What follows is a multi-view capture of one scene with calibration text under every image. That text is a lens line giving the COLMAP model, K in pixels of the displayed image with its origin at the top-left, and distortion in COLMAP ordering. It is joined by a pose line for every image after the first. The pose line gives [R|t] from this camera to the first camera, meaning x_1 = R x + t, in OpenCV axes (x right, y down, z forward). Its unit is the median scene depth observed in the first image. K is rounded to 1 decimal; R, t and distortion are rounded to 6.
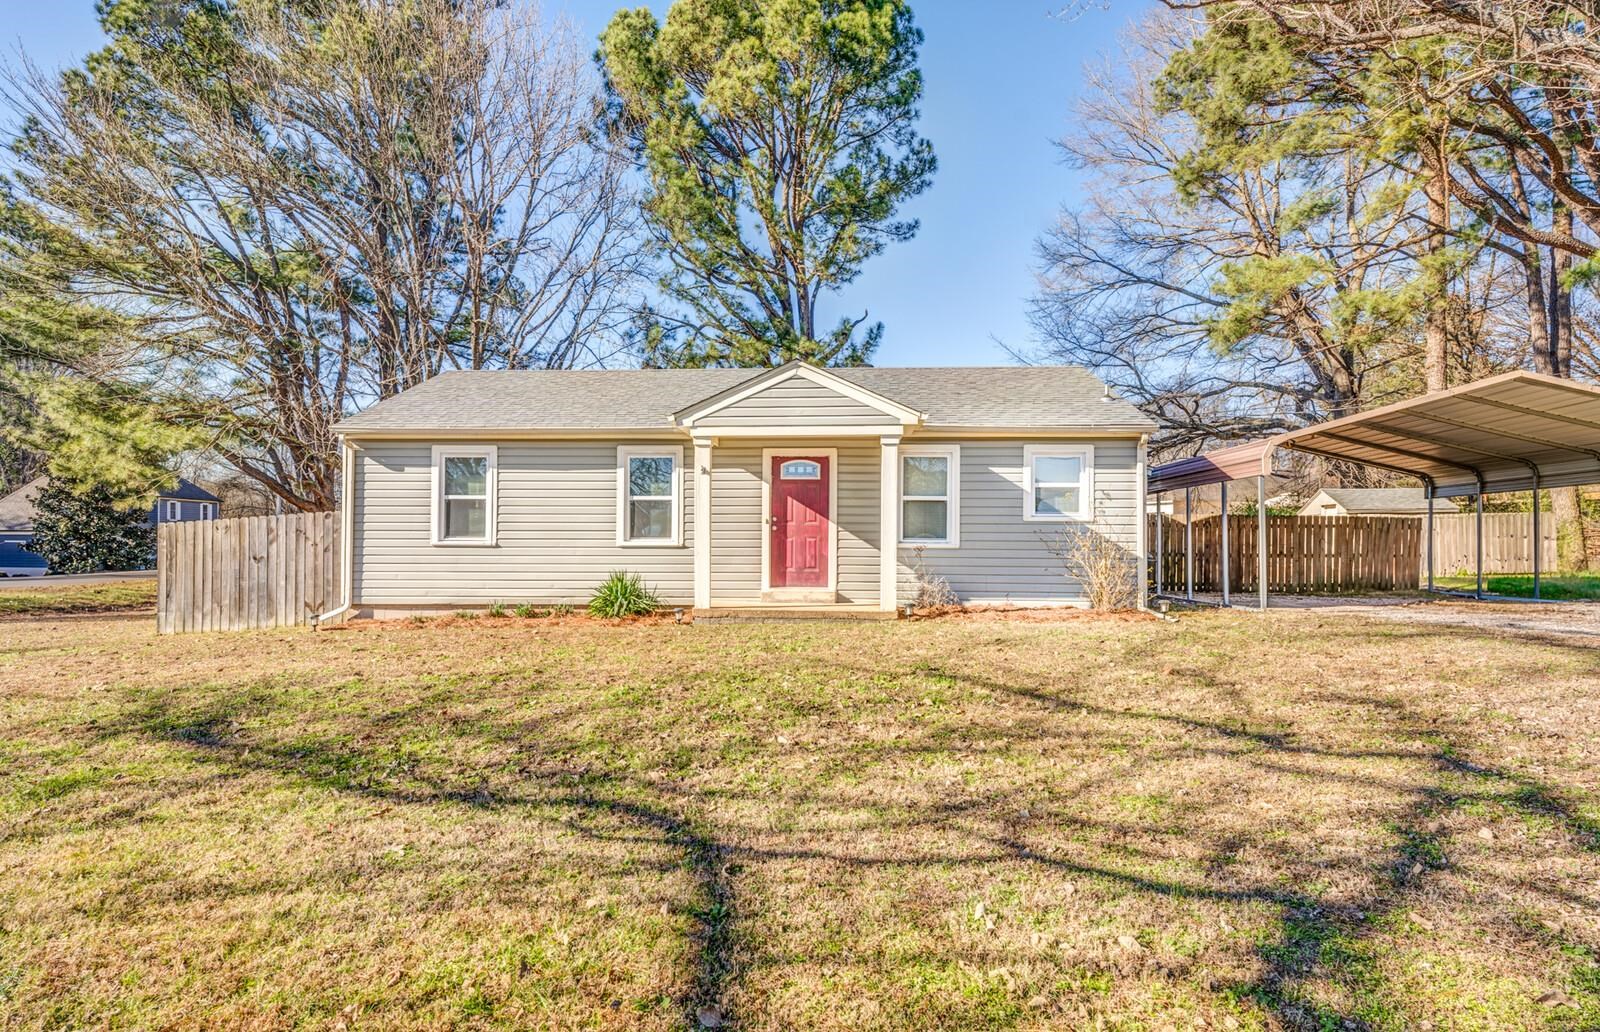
lens RADIAL K [[850.1, 0, 798.6], [0, 850.1, 524.5], [0, 0, 1]] dist [0.005905, 0.000484]
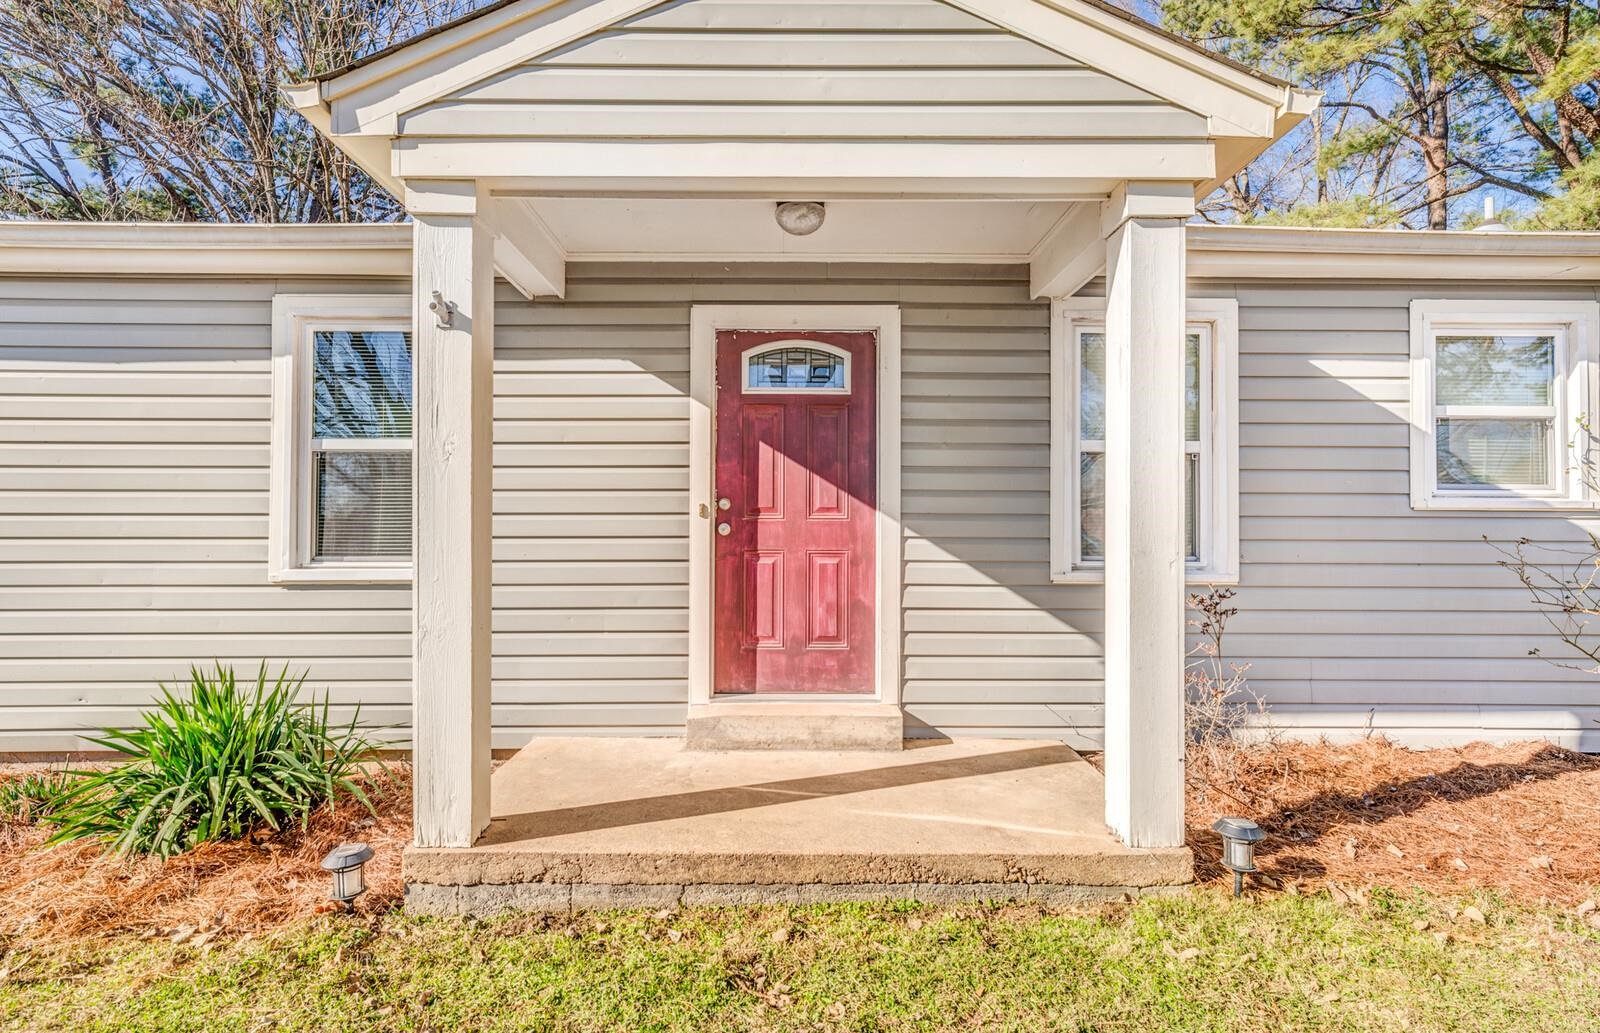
lens RADIAL K [[737.3, 0, 797.3], [0, 737.3, 521.9], [0, 0, 1]] dist [0.003157, 0.000593]
pose [[0.998071, -0.001190, 0.062073, -0.017066], [0.000600, 0.999955, 0.009518, -0.001968], [-0.062082, -0.009463, 0.998026, 0.689354]]
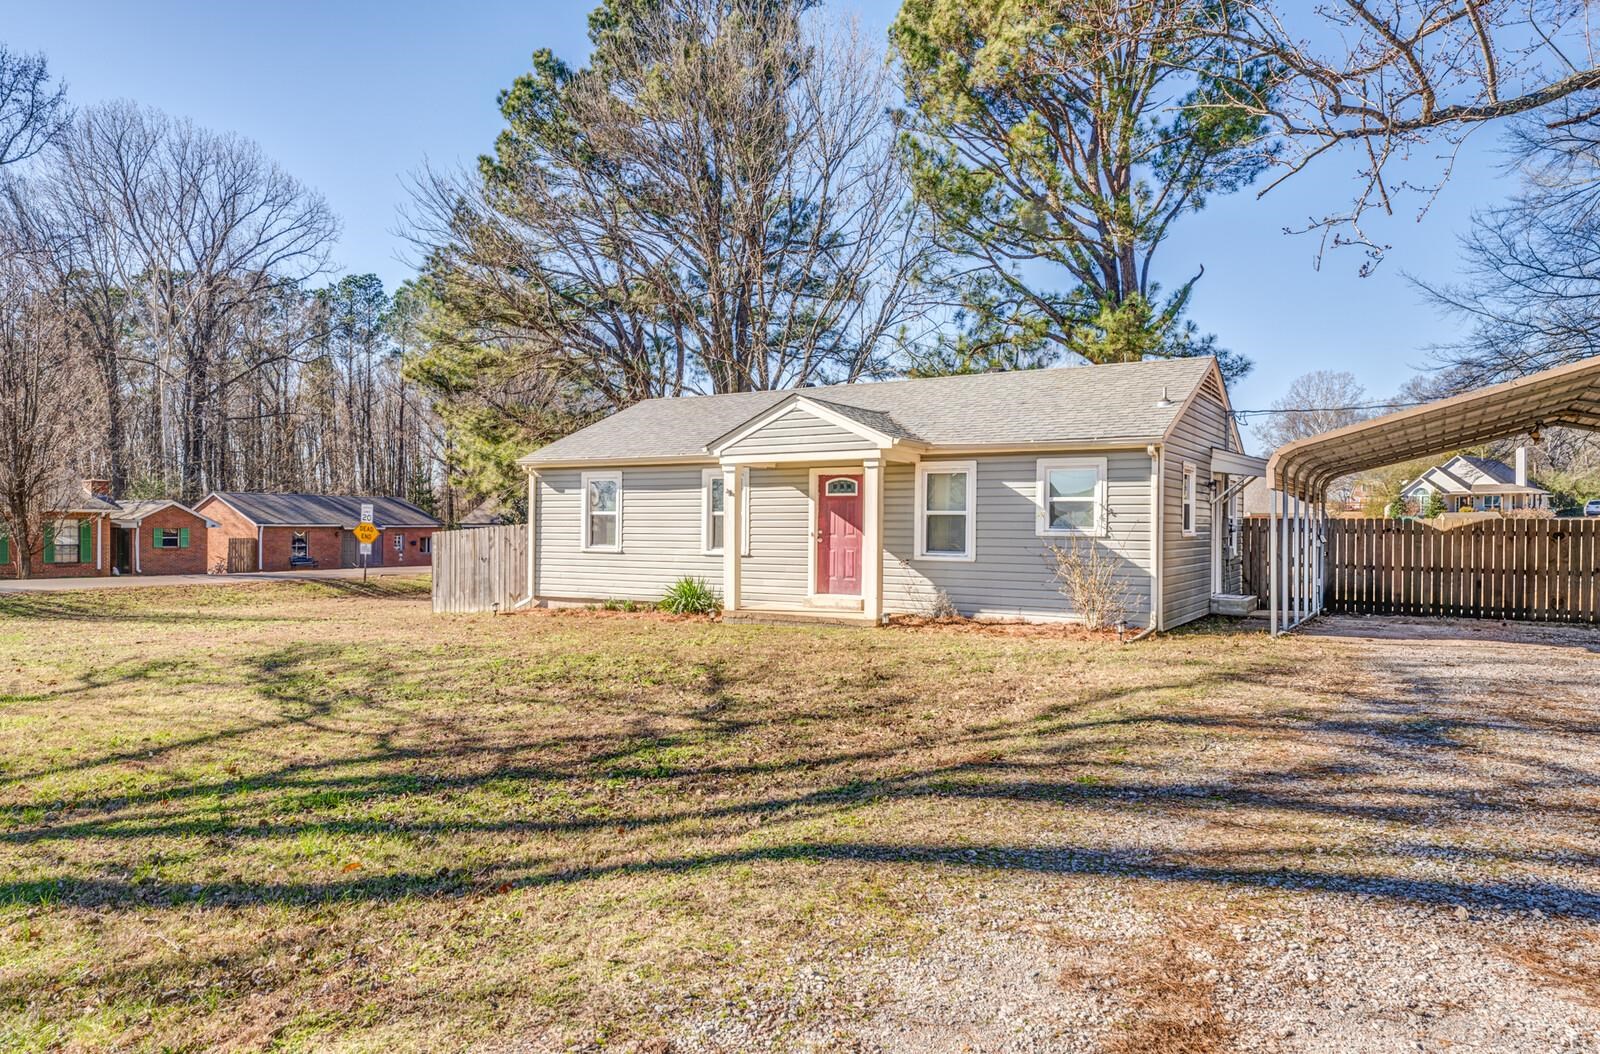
lens RADIAL K [[994.9, 0, 797.4], [0, 994.9, 527.9], [0, 0, 1]] dist [0.002116, 0.001468]
pose [[0.883186, 0.002268, -0.469017, 0.554318], [0.005406, 0.999873, 0.015016, -0.031590], [0.468991, -0.015797, 0.883062, -0.156258]]
